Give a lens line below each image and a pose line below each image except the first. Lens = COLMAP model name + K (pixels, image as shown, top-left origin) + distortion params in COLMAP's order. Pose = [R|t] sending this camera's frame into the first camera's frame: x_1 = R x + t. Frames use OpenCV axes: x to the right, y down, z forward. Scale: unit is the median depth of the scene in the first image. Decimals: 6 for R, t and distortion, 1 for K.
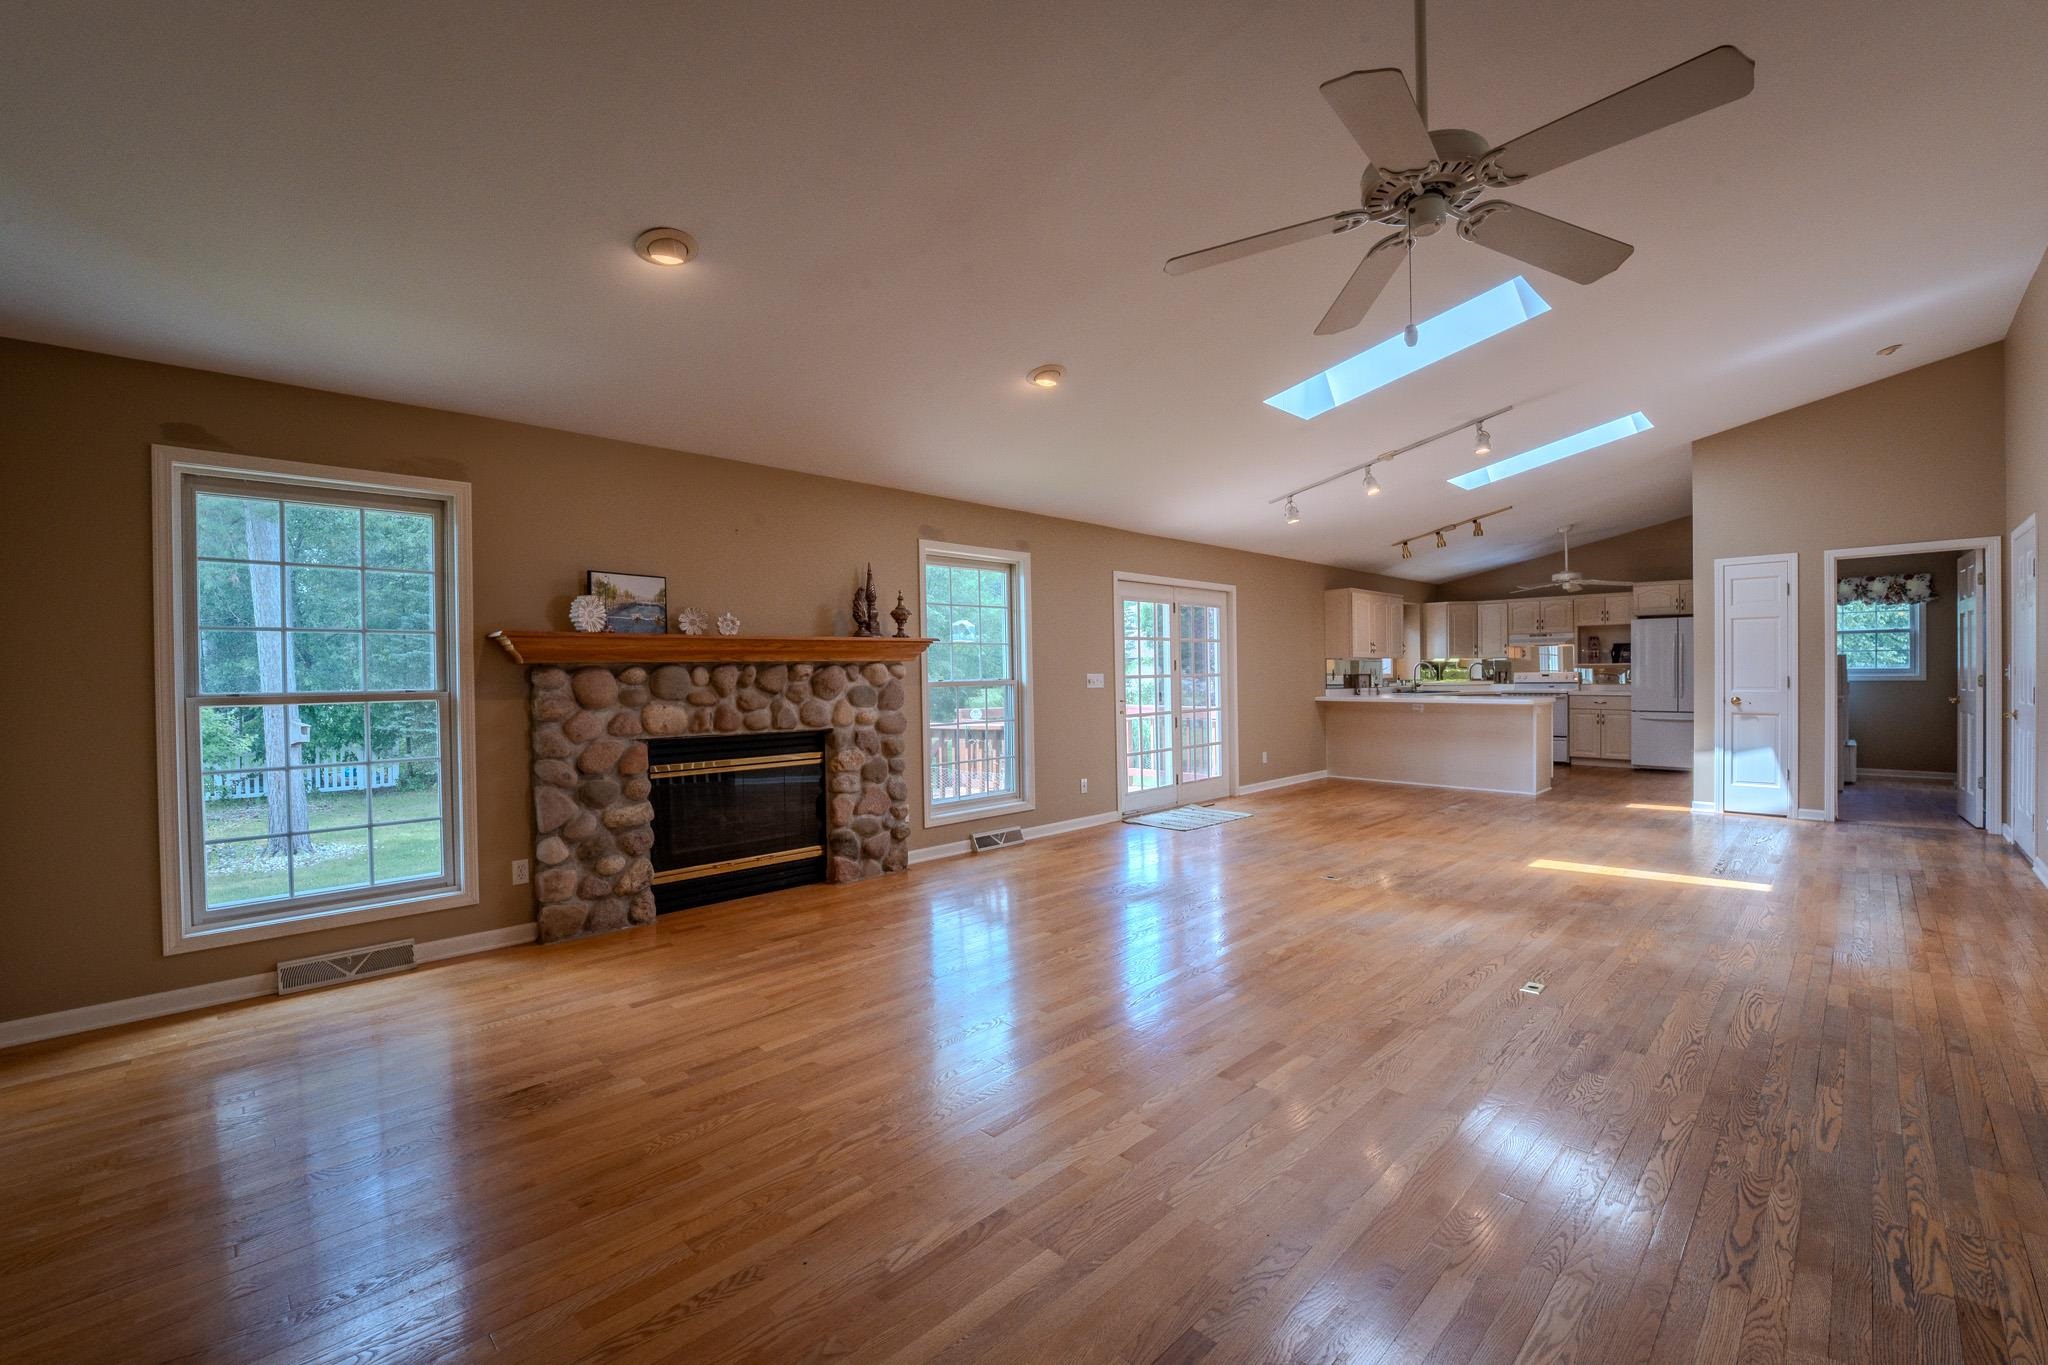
lens RADIAL K [[820.1, 0, 1010.9], [0, 820.1, 682.7], [0, 0, 1]] dist [-0.025500, 0.000133]
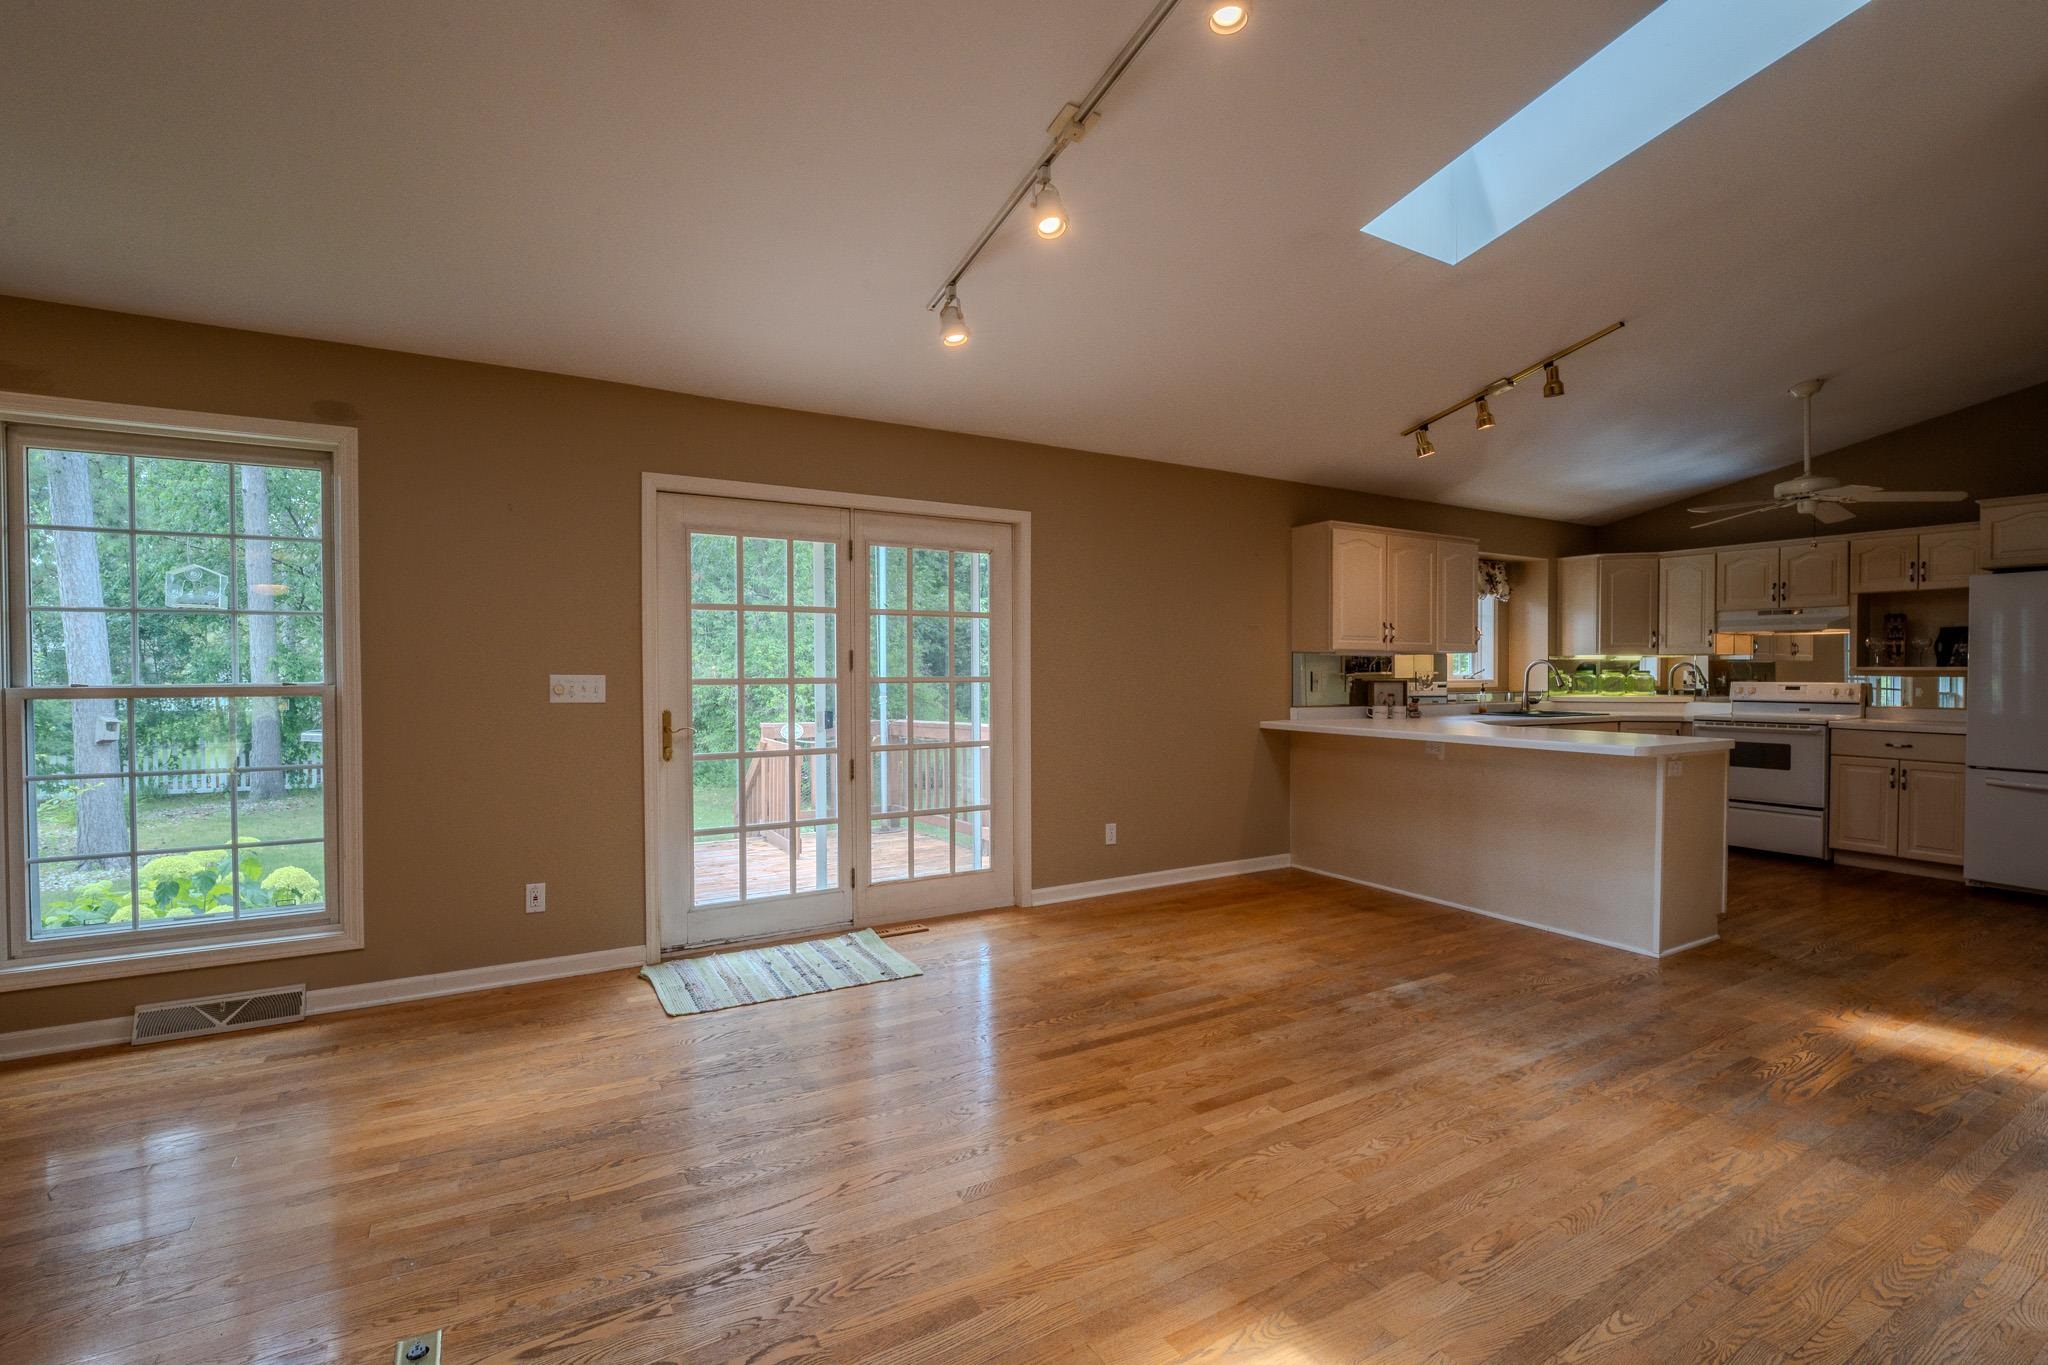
lens RADIAL K [[947.8, 0, 1056.4], [0, 947.8, 682.6], [0, 0, 1]] dist [0.023157, -0.016322]
pose [[0.979695, 0.014817, -0.199946, 0.339708], [-0.014673, 0.999890, 0.002203, -0.007796], [0.199957, 0.000775, 0.979804, 0.322202]]
